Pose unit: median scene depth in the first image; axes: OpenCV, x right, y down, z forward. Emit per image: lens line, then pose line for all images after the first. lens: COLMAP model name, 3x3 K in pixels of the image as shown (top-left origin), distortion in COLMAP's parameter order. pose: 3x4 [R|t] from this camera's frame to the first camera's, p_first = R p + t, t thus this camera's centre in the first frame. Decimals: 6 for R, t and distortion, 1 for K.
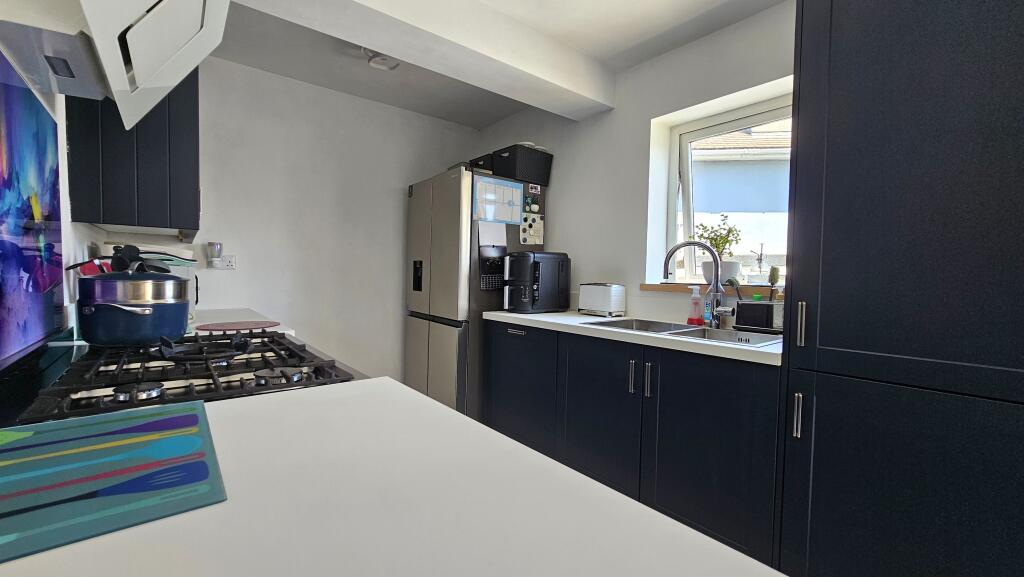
lens RADIAL K [[415.8, 0, 509.0], [0, 415.8, 293.3], [0, 0, 1]] dist [-0.006234, 0.001051]
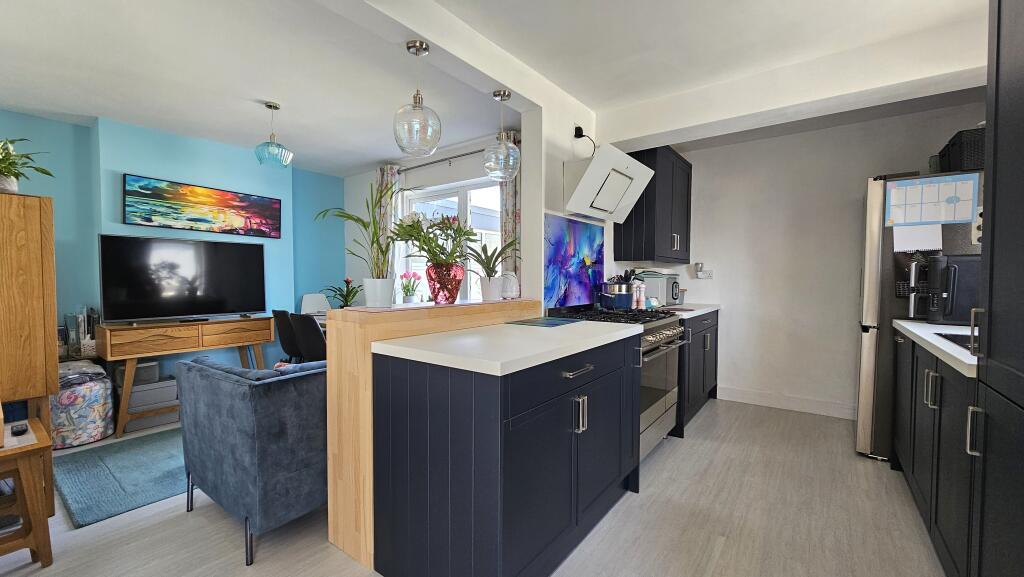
lens RADIAL K [[415.8, 0, 514.7], [0, 415.8, 293.0], [0, 0, 1]] dist [-0.006234, 0.001051]
pose [[0.256668, 0.020715, -0.966278, 0.671722], [-0.041579, 0.999081, 0.010373, 0.010108], [0.965605, 0.037515, 0.257294, -0.119087]]
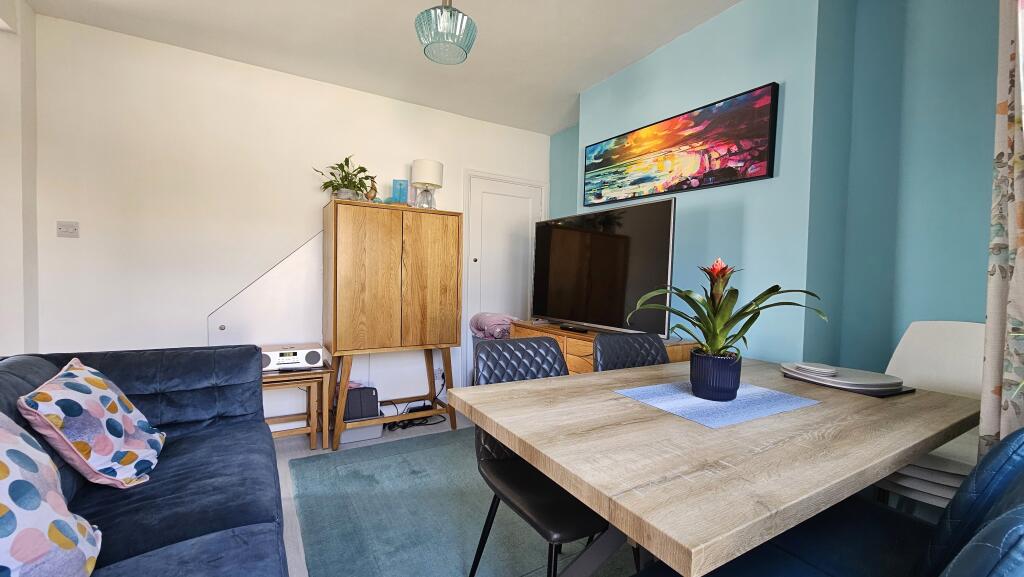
lens RADIAL K [[415.8, 0, 501.2], [0, 415.8, 286.9], [0, 0, 1]] dist [-0.006234, 0.001051]
pose [[-0.990263, -0.043505, 0.132240, -0.851521], [-0.034634, 0.997039, 0.068663, 0.001553], [-0.134835, 0.063414, -0.988837, 0.158614]]
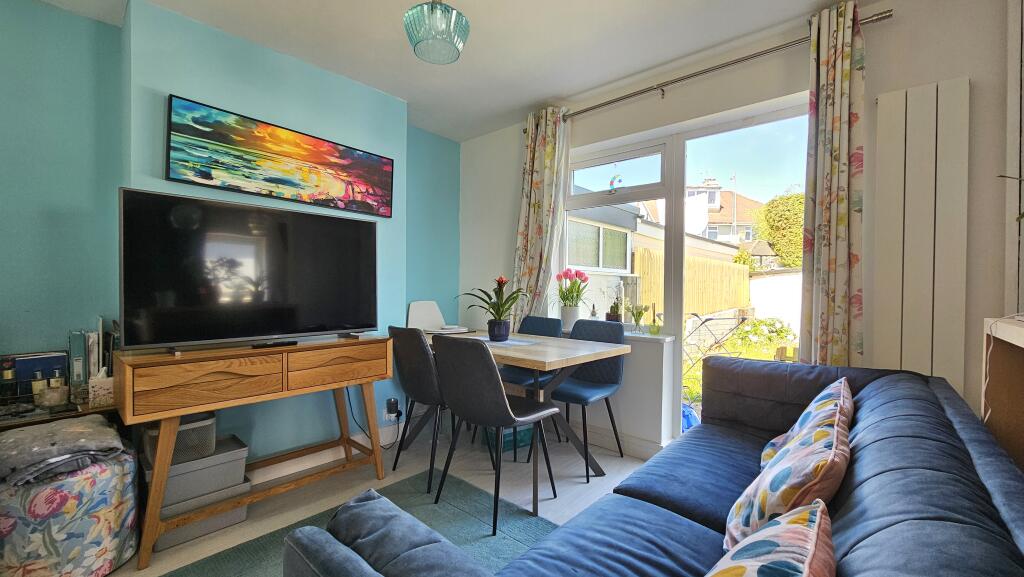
lens RADIAL K [[415.8, 0, 515.9], [0, 415.8, 292.7], [0, 0, 1]] dist [-0.006234, 0.001051]
pose [[0.180894, 0.000593, -0.983502, -0.037490], [-0.051304, 0.998644, -0.008834, 0.041335], [0.982163, 0.052056, 0.180680, -0.472927]]
